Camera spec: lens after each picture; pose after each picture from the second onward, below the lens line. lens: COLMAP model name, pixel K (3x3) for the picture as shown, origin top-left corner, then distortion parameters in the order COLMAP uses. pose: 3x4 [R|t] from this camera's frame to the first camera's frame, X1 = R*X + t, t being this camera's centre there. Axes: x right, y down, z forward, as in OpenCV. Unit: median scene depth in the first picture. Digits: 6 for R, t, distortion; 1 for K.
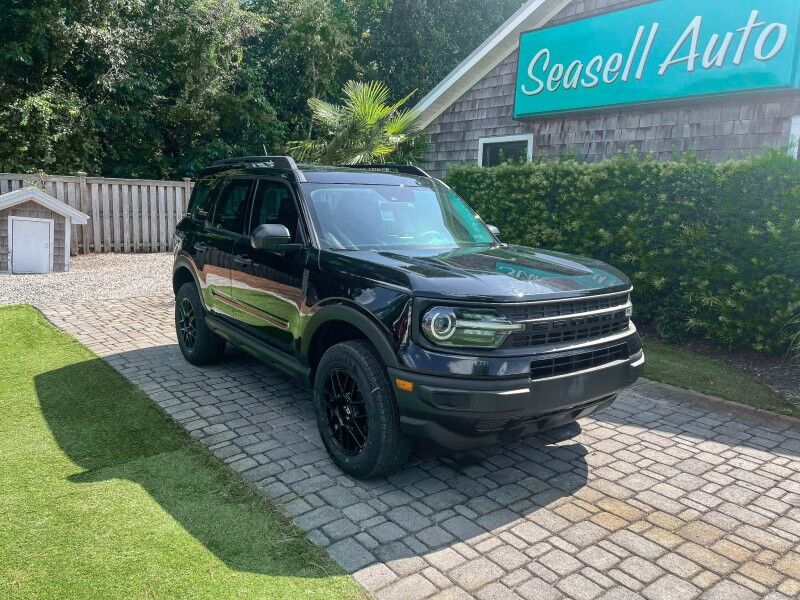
lens RADIAL K [[601.1, 0, 401.4], [0, 601.1, 314.9], [0, 0, 1]] dist [0.054670, -0.066909]
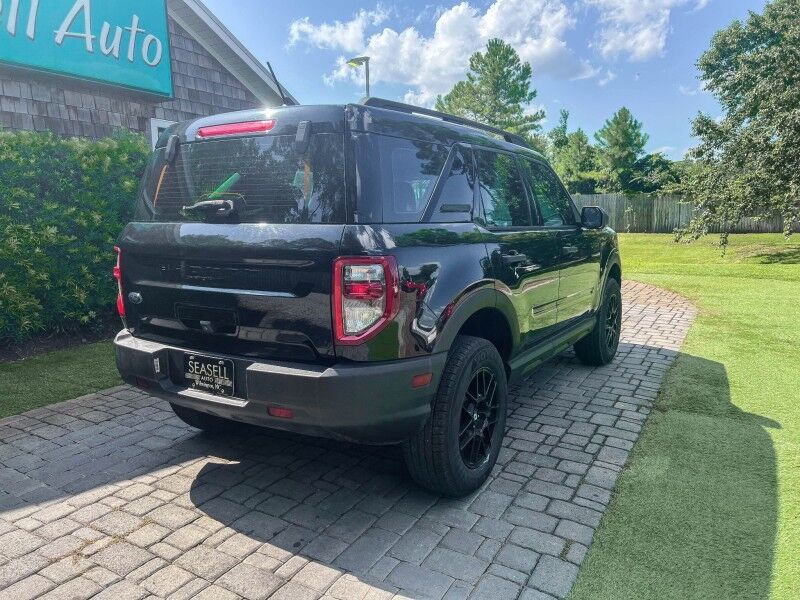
lens RADIAL K [[601.1, 0, 398.6], [0, 601.1, 301.6], [0, 0, 1]] dist [0.054670, -0.066909]
pose [[-0.371297, -0.169014, 0.913002, -1.012116], [0.175363, 0.952833, 0.247703, -0.287630], [-0.911804, 0.252078, -0.324145, 1.546283]]
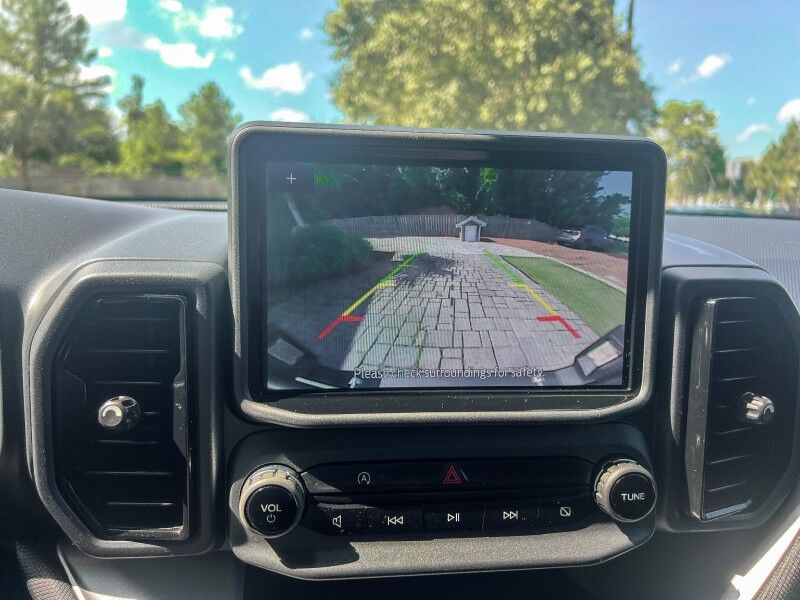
lens RADIAL K [[601.1, 0, 396.3], [0, 601.1, 297.4], [0, 0, 1]] dist [0.054670, -0.066909]
pose [[-0.867462, -0.132653, 0.479492, 0.017291], [0.040547, 0.941740, 0.333888, -0.129249], [-0.495848, 0.309077, -0.811545, 1.044589]]
